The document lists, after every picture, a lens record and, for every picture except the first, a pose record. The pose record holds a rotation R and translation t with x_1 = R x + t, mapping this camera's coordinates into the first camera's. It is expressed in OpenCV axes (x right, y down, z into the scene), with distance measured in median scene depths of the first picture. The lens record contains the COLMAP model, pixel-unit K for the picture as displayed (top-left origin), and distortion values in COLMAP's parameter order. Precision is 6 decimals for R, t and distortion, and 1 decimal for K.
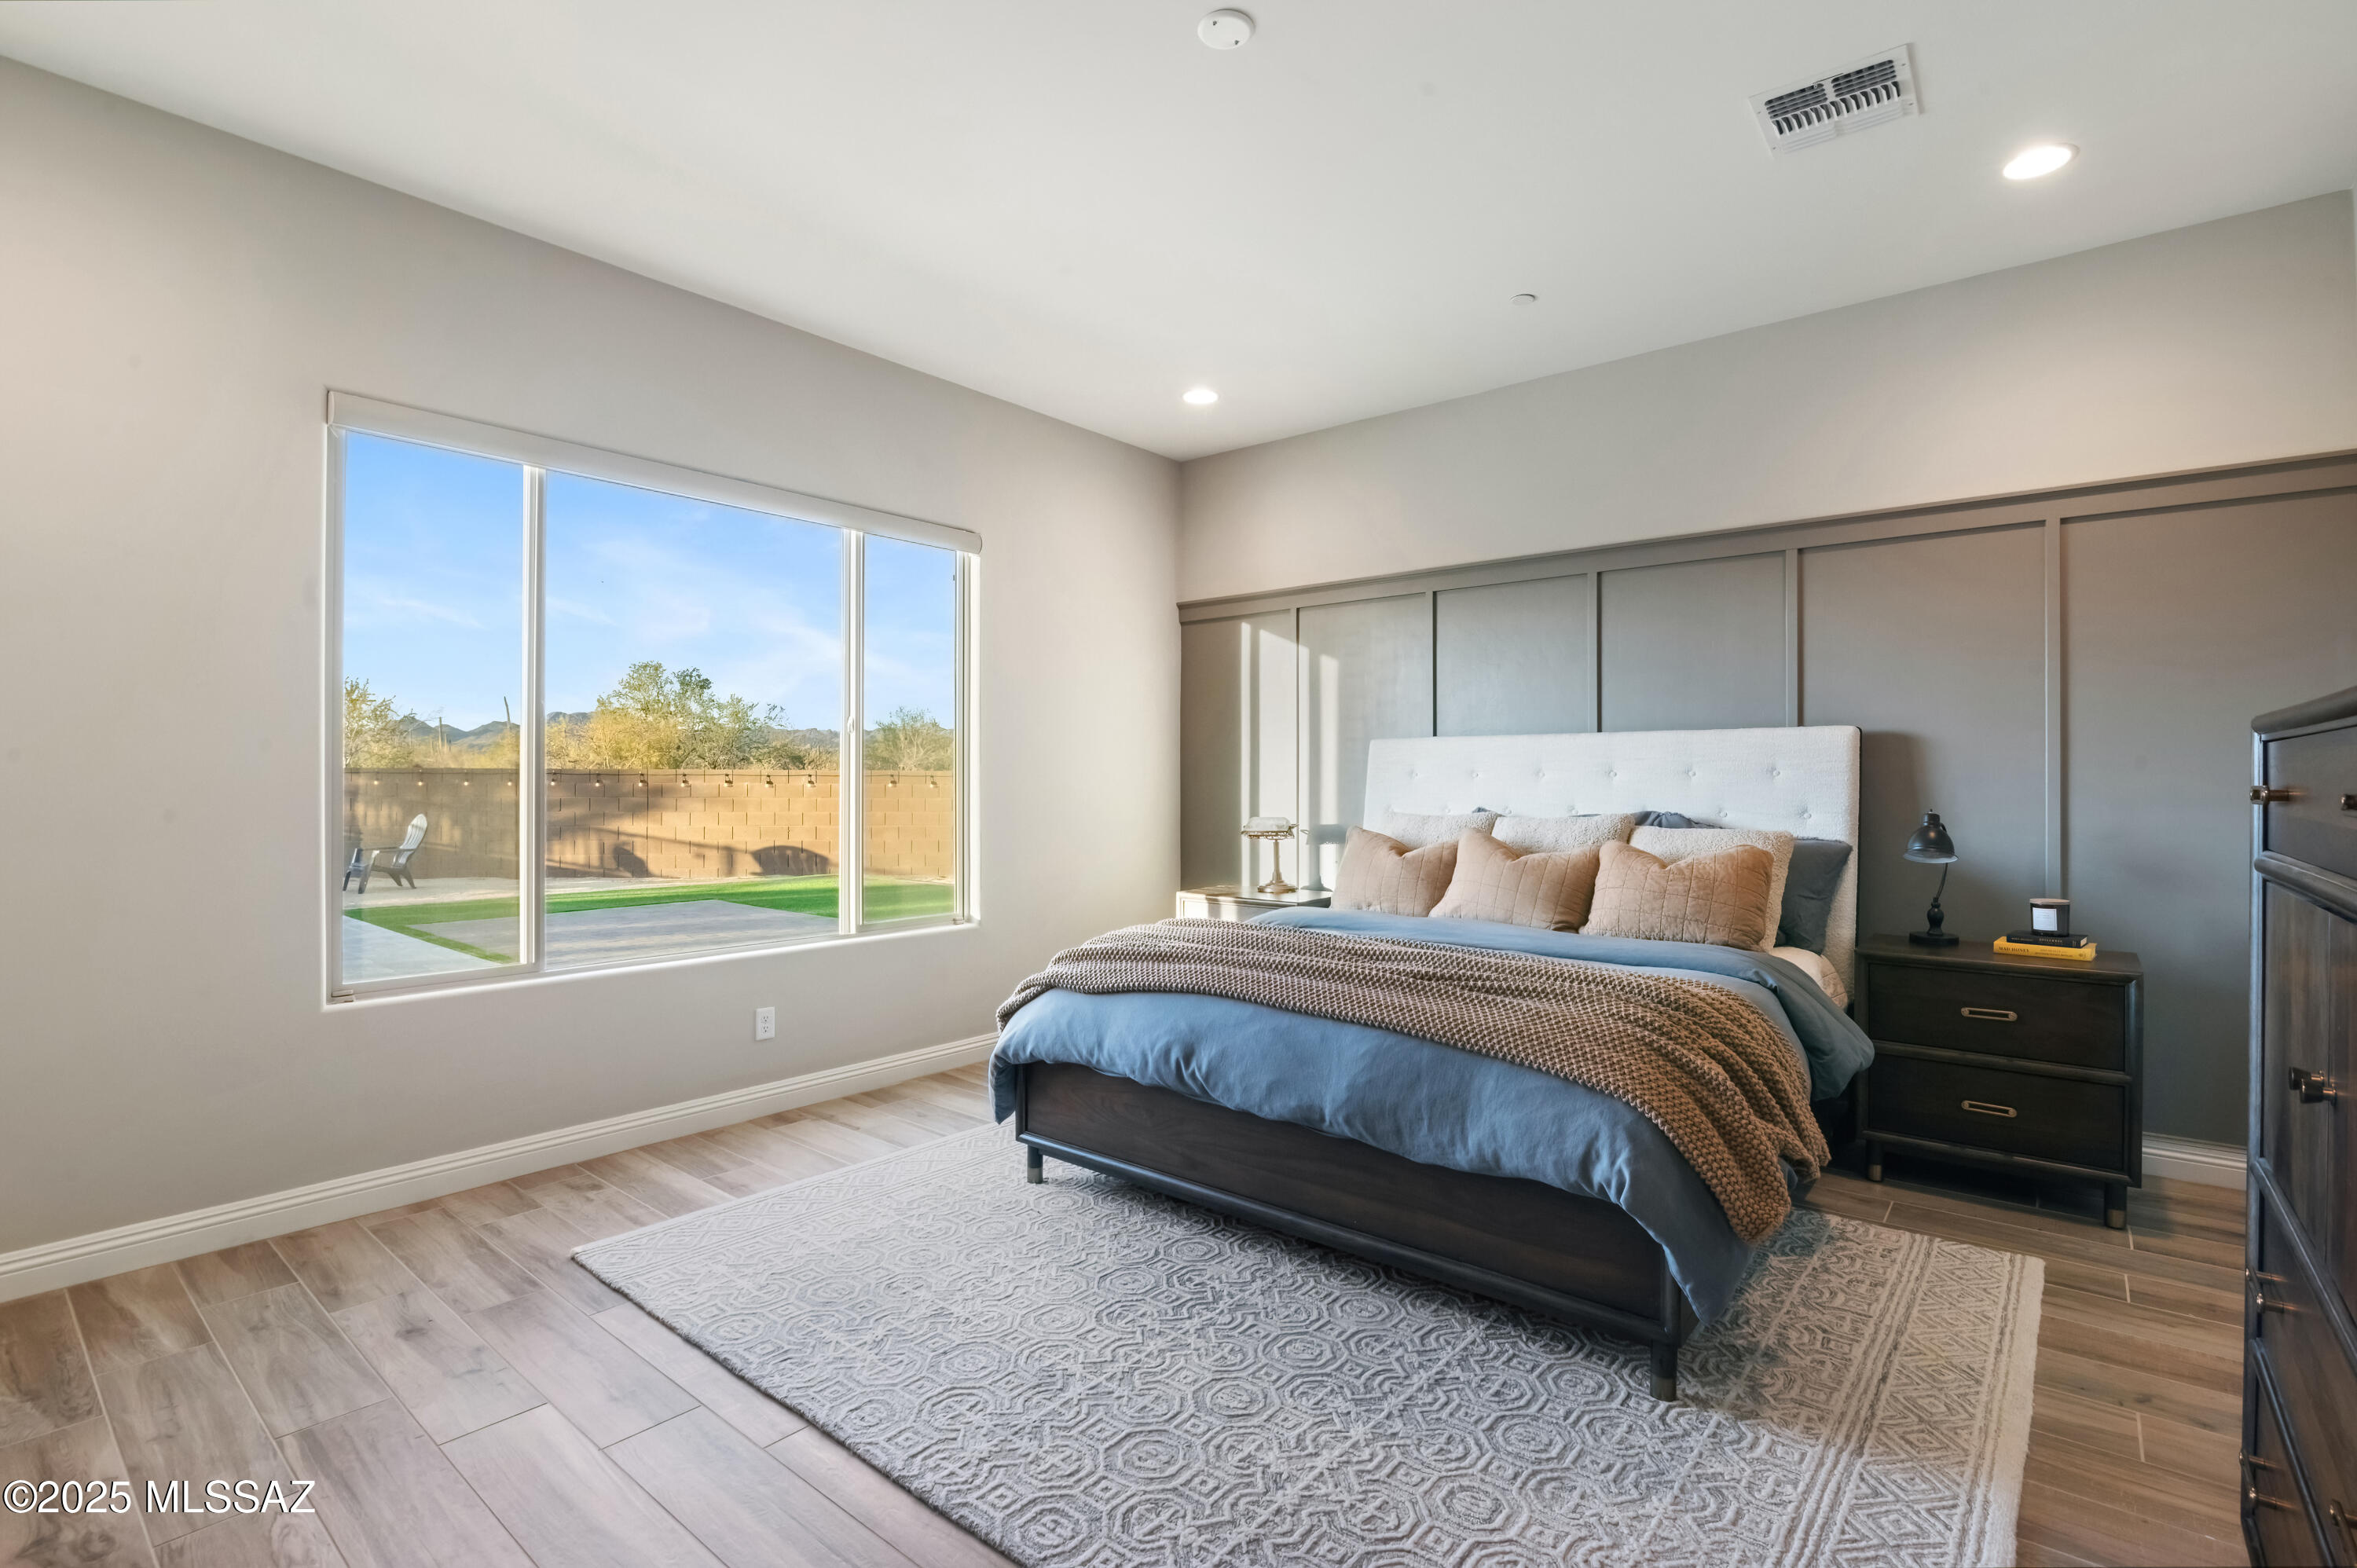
lens RADIAL K [[1086.6, 0, 1178.7], [0, 1086.6, 783.6], [0, 0, 1]] dist [-0.015364, 0.000383]
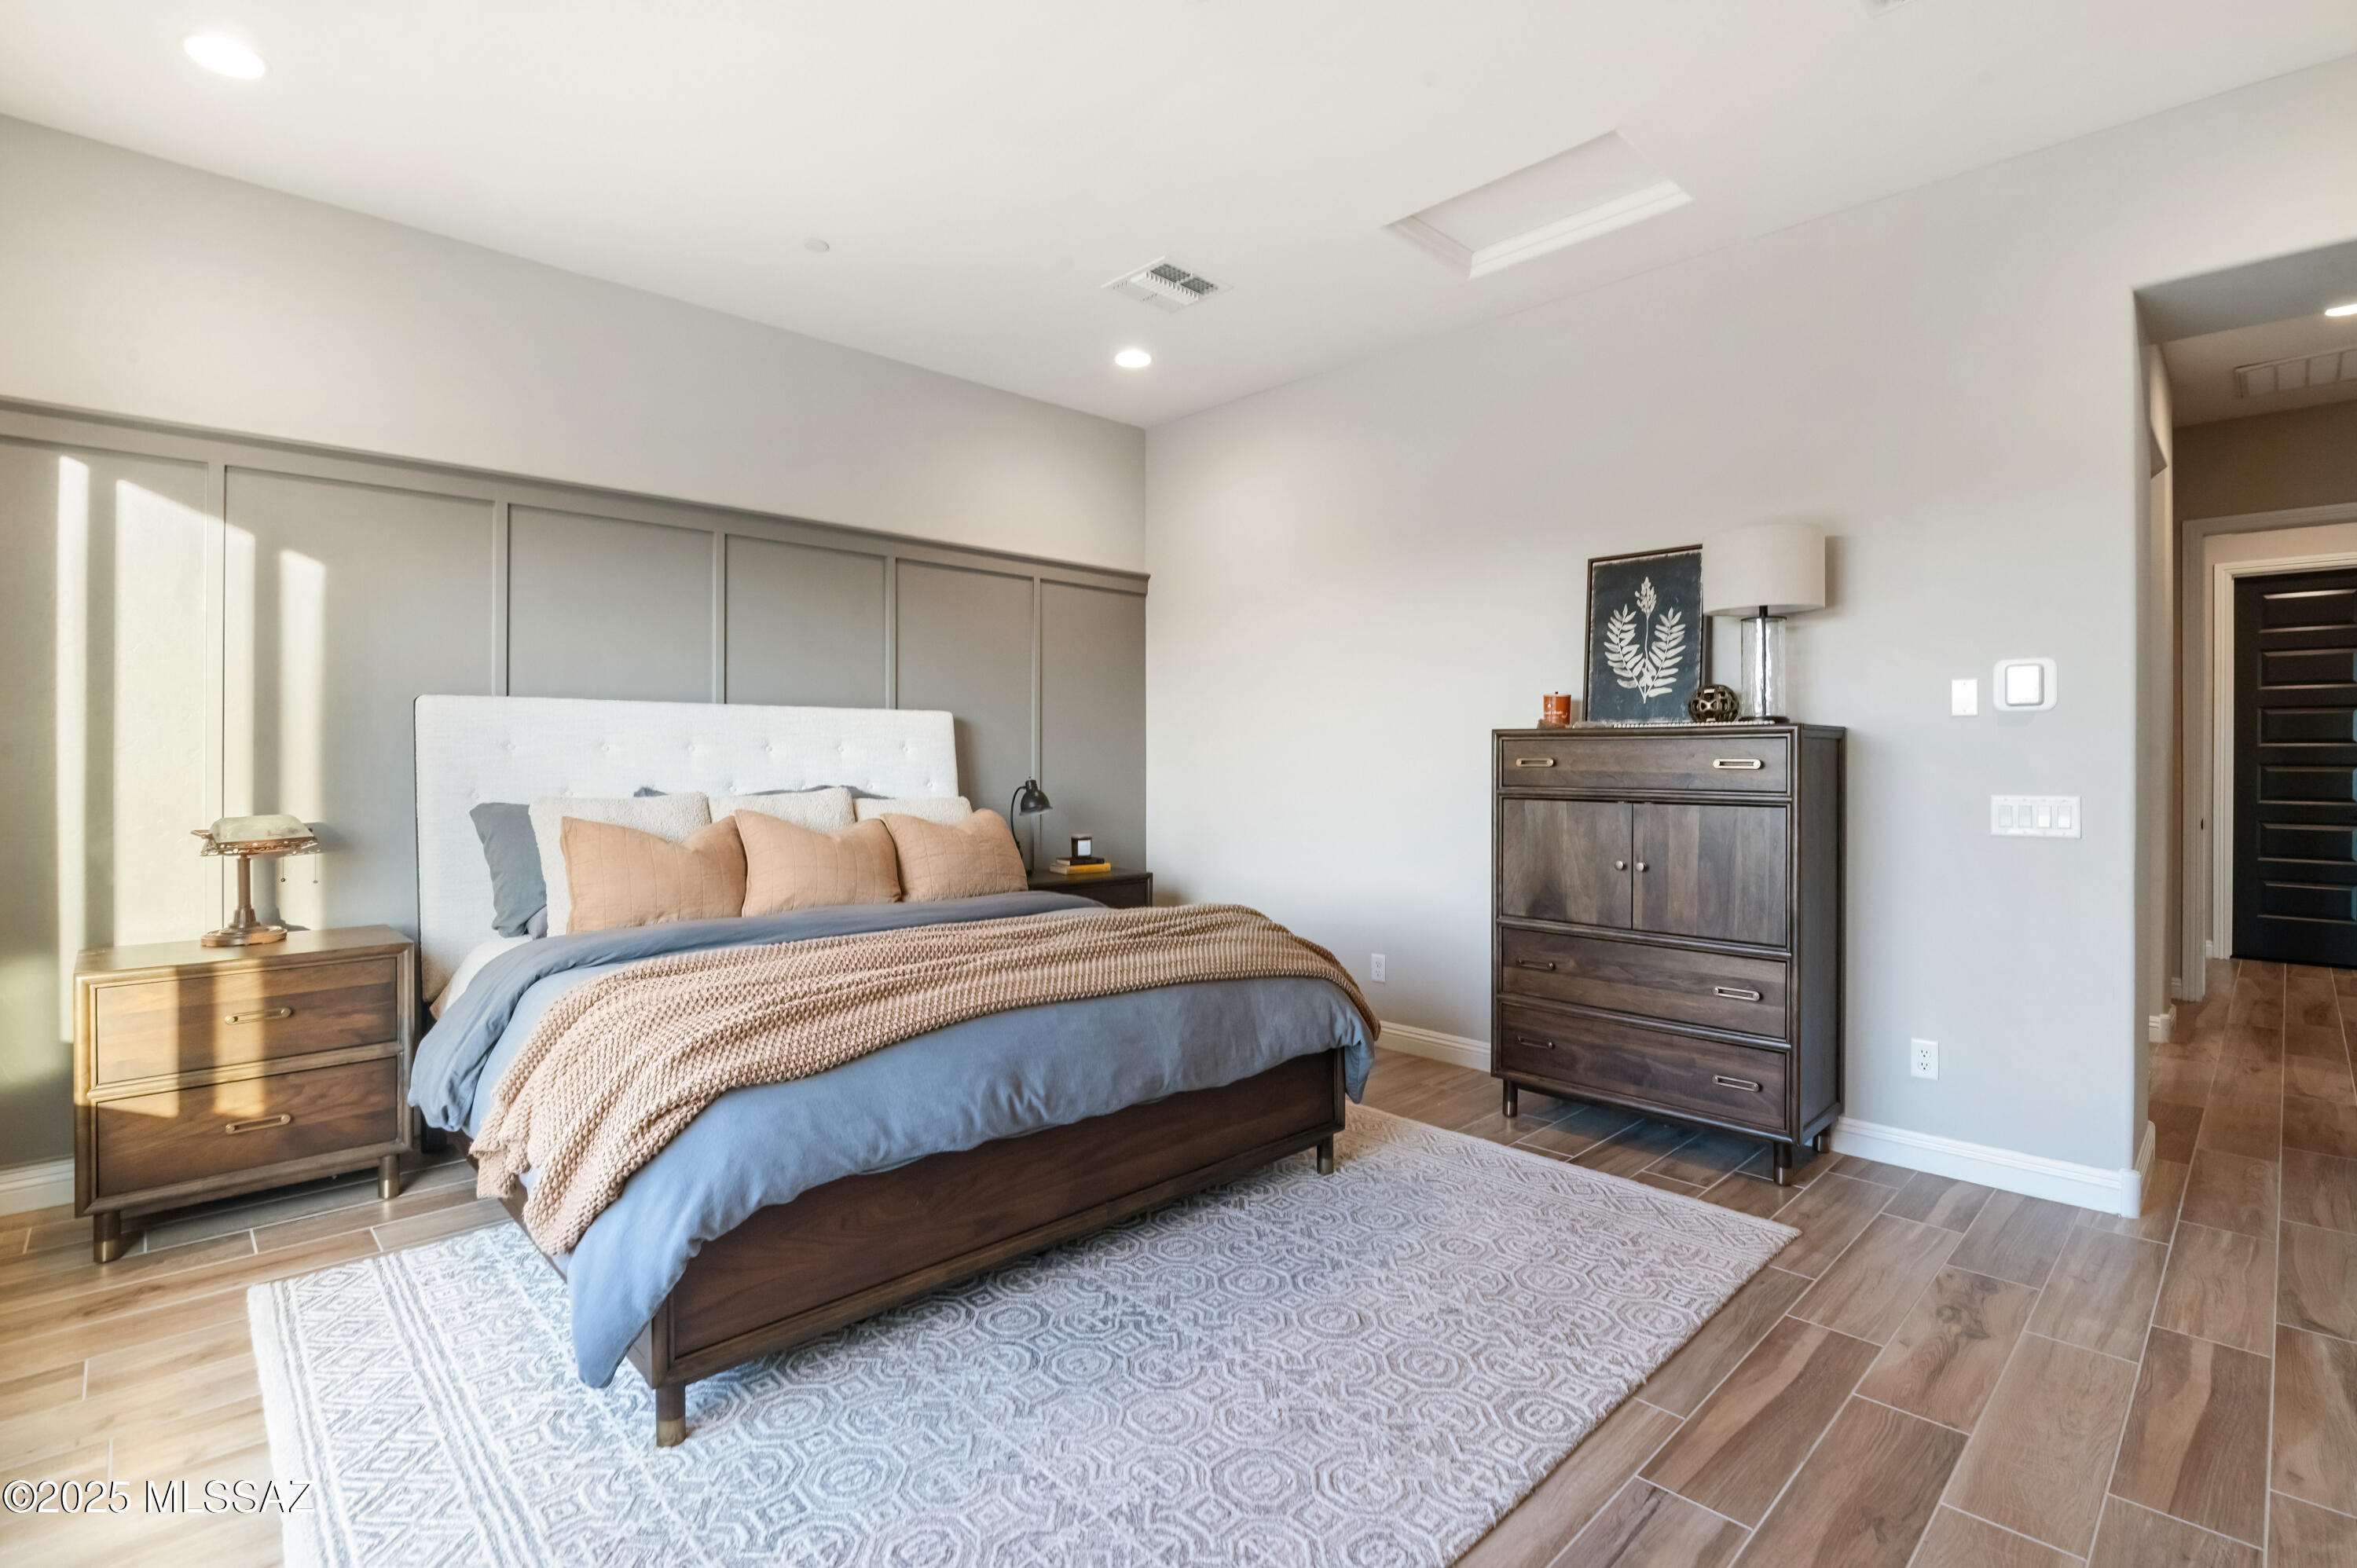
lens RADIAL K [[1086.6, 0, 1207.3], [0, 1086.6, 754.3], [0, 0, 1]] dist [-0.015364, 0.000383]
pose [[0.104605, 0.002292, 0.994511, -0.799435], [-0.000046, 0.999997, -0.002300, -0.001905], [-0.994514, 0.000195, 0.104605, 0.766454]]
